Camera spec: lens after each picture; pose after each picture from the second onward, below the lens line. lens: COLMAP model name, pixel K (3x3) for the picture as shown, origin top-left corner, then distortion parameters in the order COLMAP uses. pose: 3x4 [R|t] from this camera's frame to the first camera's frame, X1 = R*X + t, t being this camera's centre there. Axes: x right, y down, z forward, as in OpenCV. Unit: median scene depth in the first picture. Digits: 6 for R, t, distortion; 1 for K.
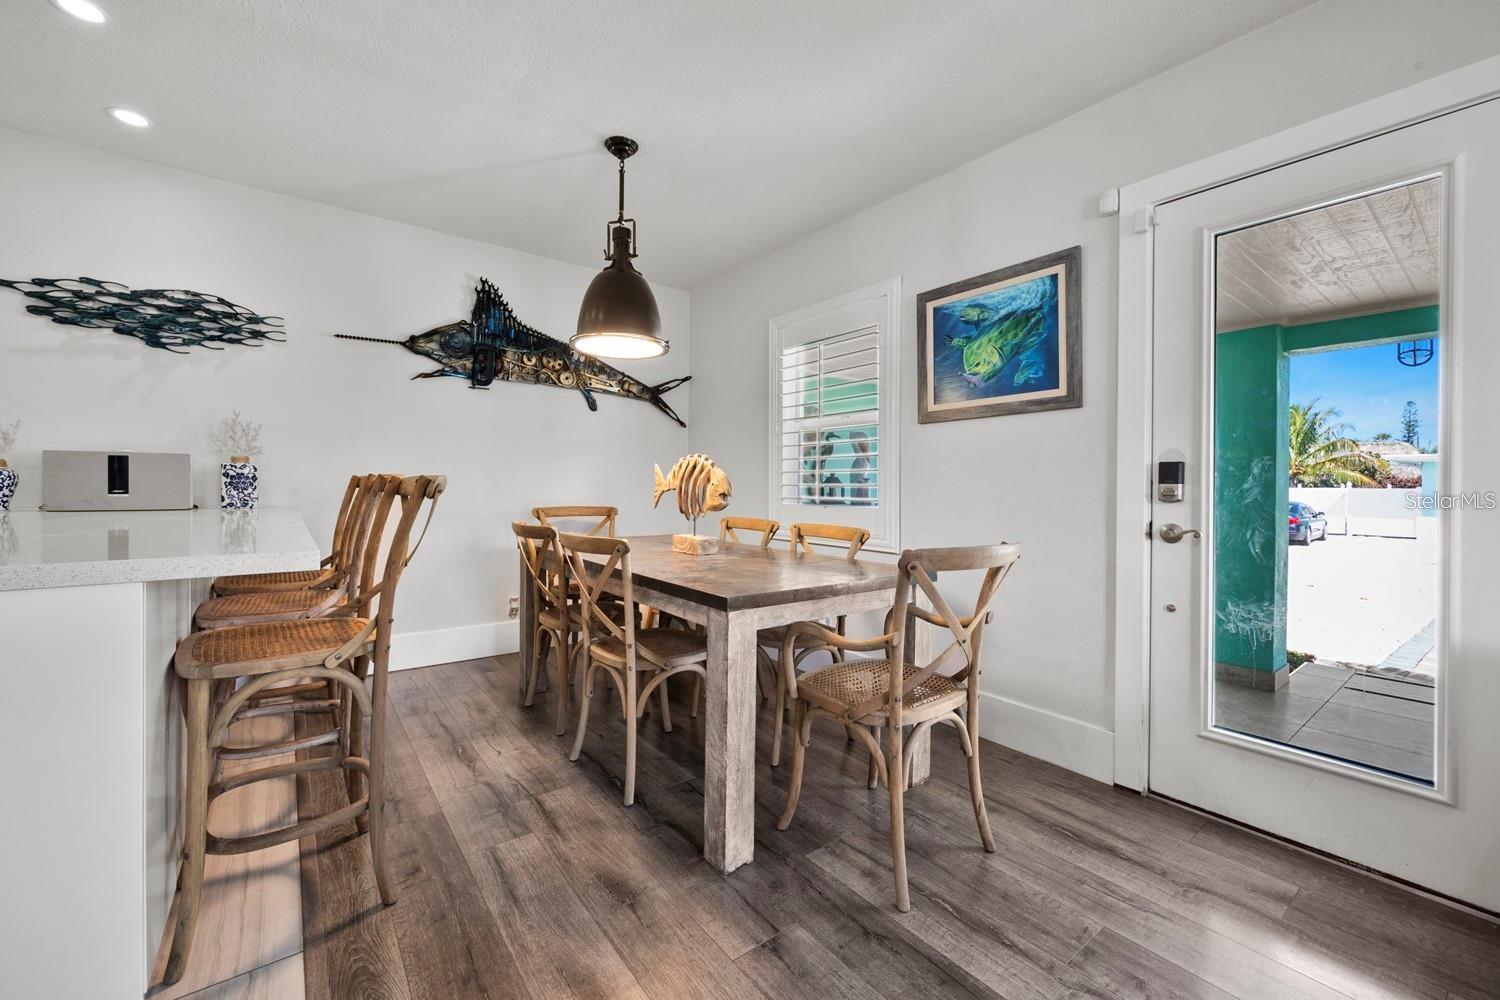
lens RADIAL K [[595.8, 0, 749.4], [0, 595.8, 485.6], [0, 0, 1]] dist [-0.001201, -0.001010]
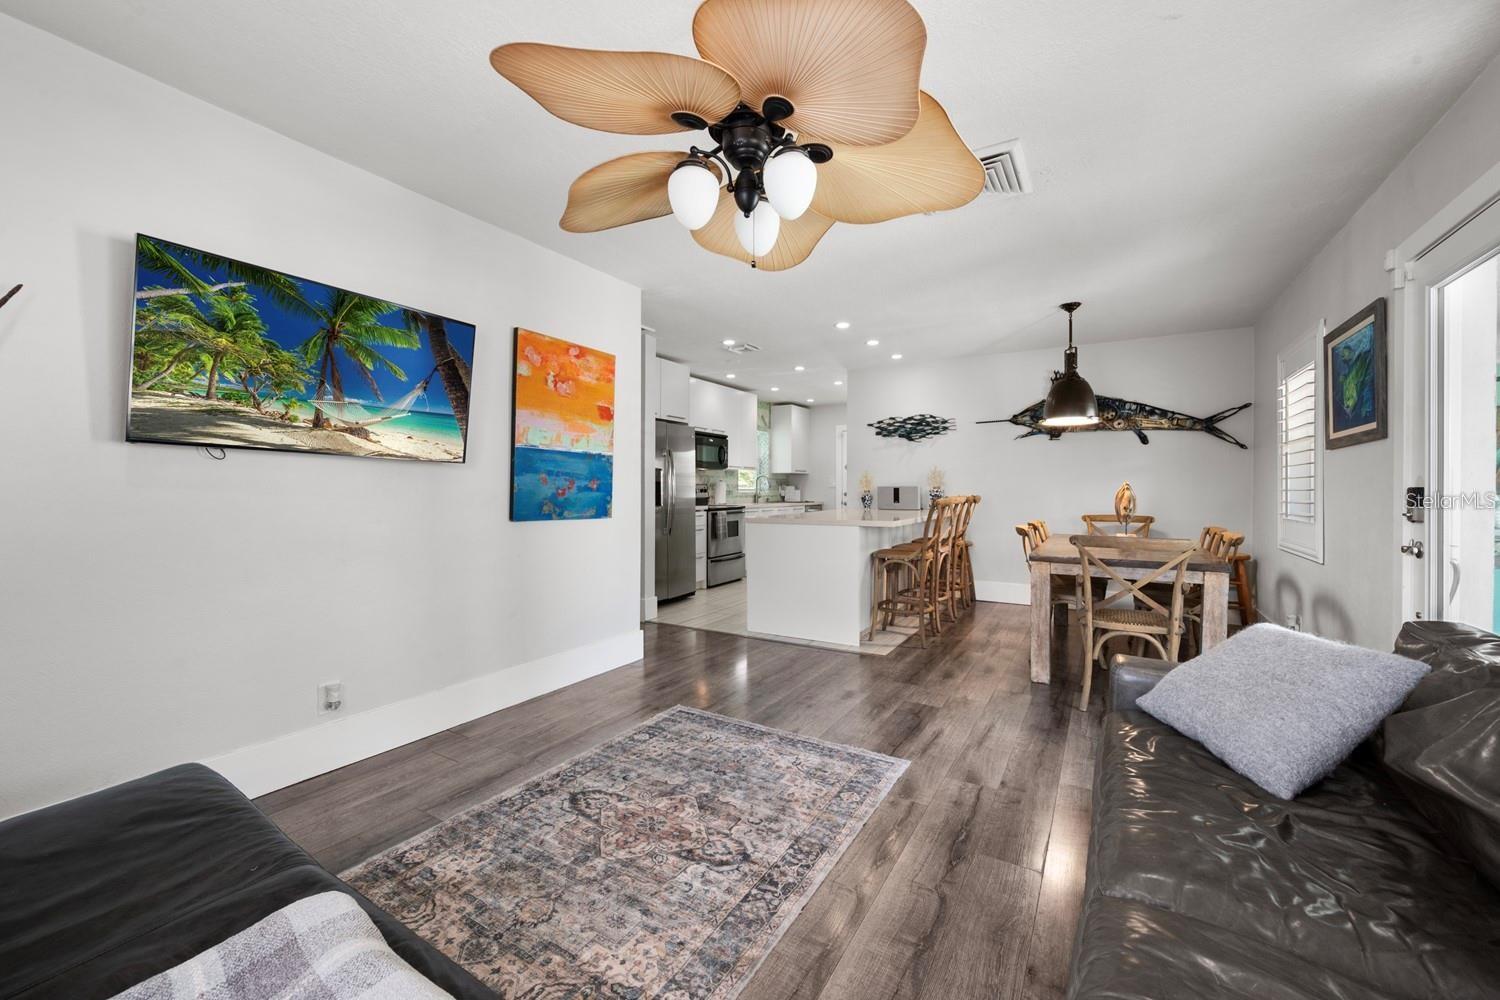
lens RADIAL K [[595.8, 0, 750.3], [0, 595.8, 487.2], [0, 0, 1]] dist [-0.001201, -0.001010]
pose [[0.363696, -0.012704, -0.931431, 1.004961], [0.001198, 0.999913, -0.013170, -0.020610], [0.931517, 0.003674, 0.363679, -0.467681]]
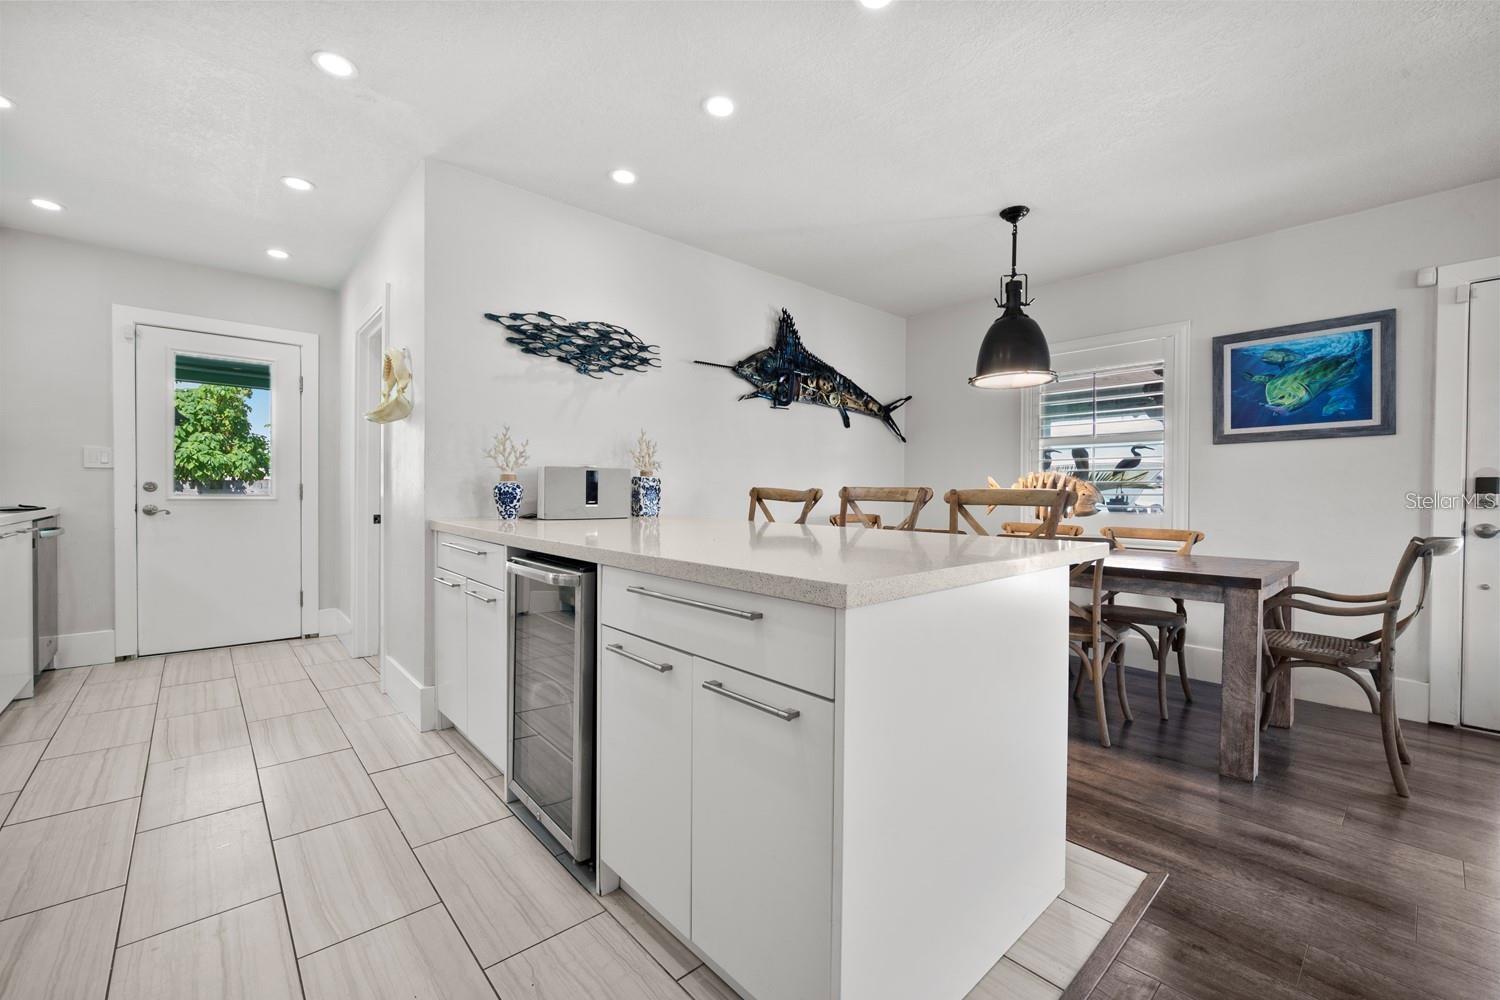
lens RADIAL K [[607.7, 0, 754.9], [0, 607.7, 500.5], [0, 0, 1]] dist [-0.003255, 0.000457]
pose [[0.997235, -0.003240, 0.074236, -0.794451], [0.002341, 0.999923, 0.012200, -0.006253], [-0.074270, -0.011993, 0.997166, -0.179164]]
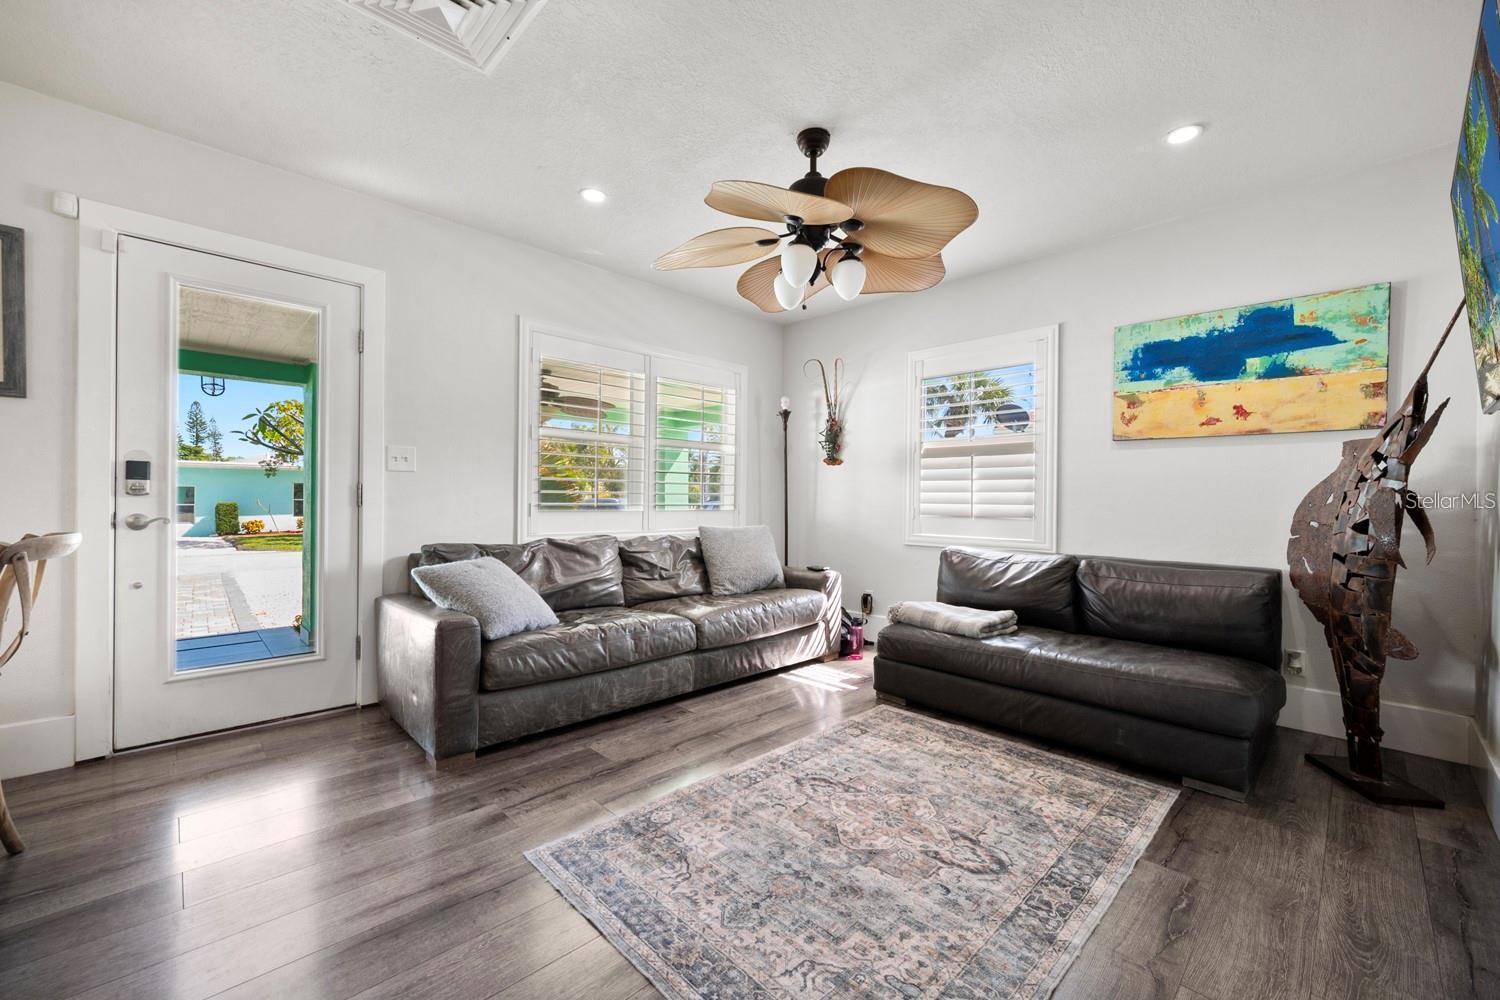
lens RADIAL K [[595.8, 0, 746.5], [0, 595.8, 502.0], [0, 0, 1]] dist [-0.001201, -0.001010]
pose [[-0.112801, -0.012554, 0.993538, -0.458596], [-0.011860, 0.999866, 0.011288, 0.010370], [-0.993547, -0.010510, -0.112935, -0.048085]]
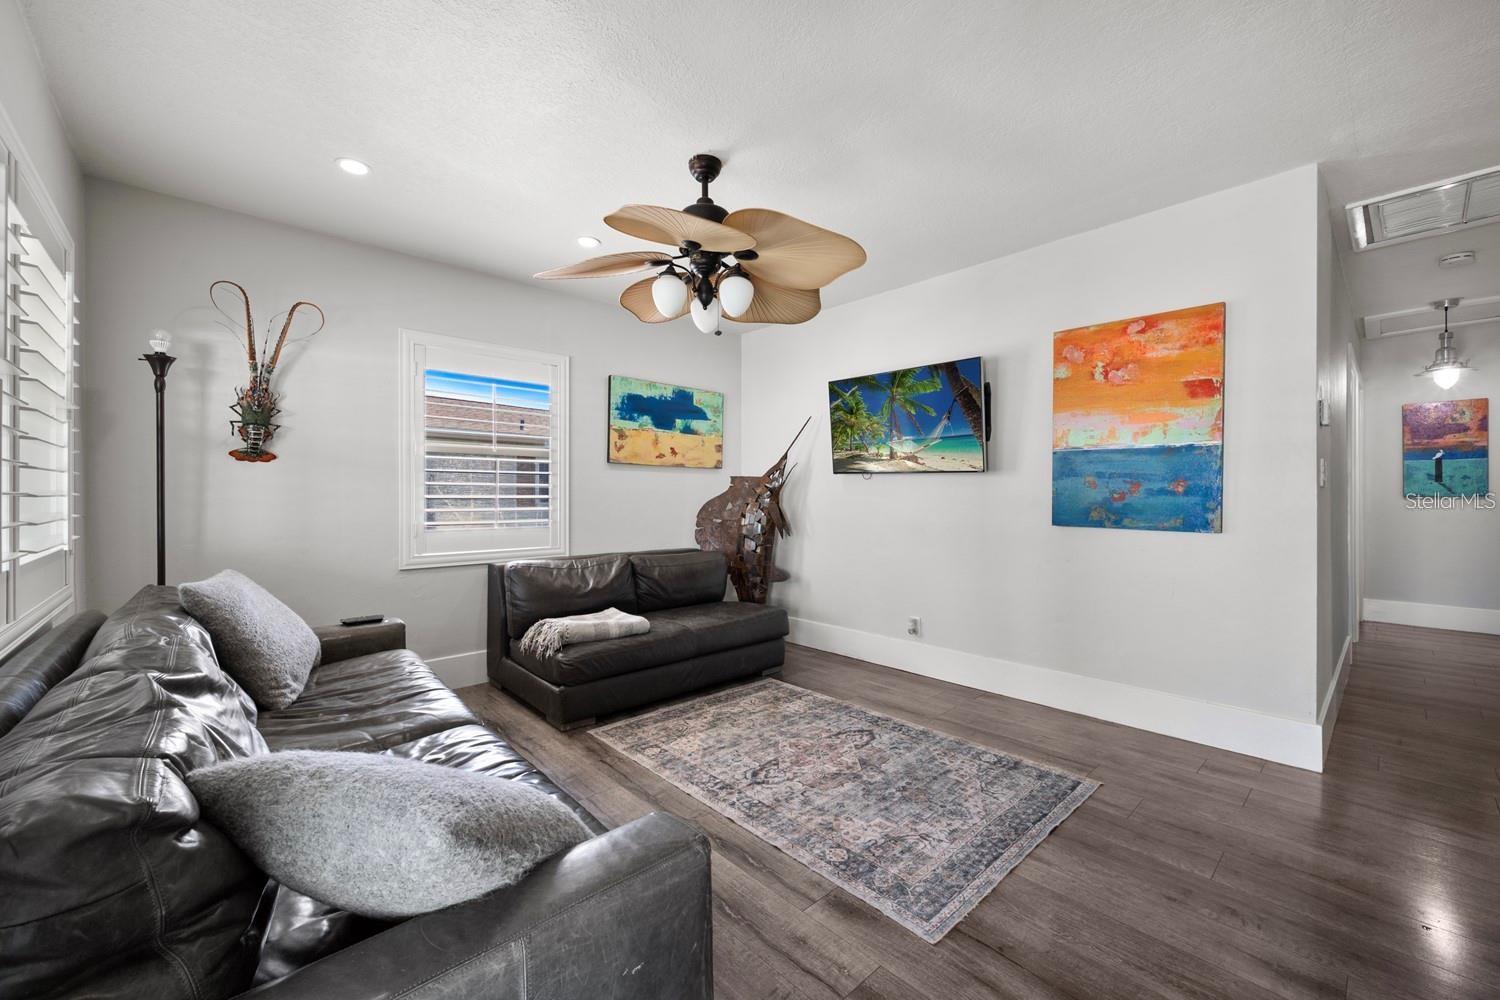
lens RADIAL K [[595.8, 0, 750.5], [0, 595.8, 497.3], [0, 0, 1]] dist [-0.001201, -0.001010]
pose [[-0.996414, -0.006753, -0.084346, 0.435675], [-0.006779, 0.999977, 0.000020, -0.021943], [0.084344, 0.000592, -0.996437, 0.667834]]
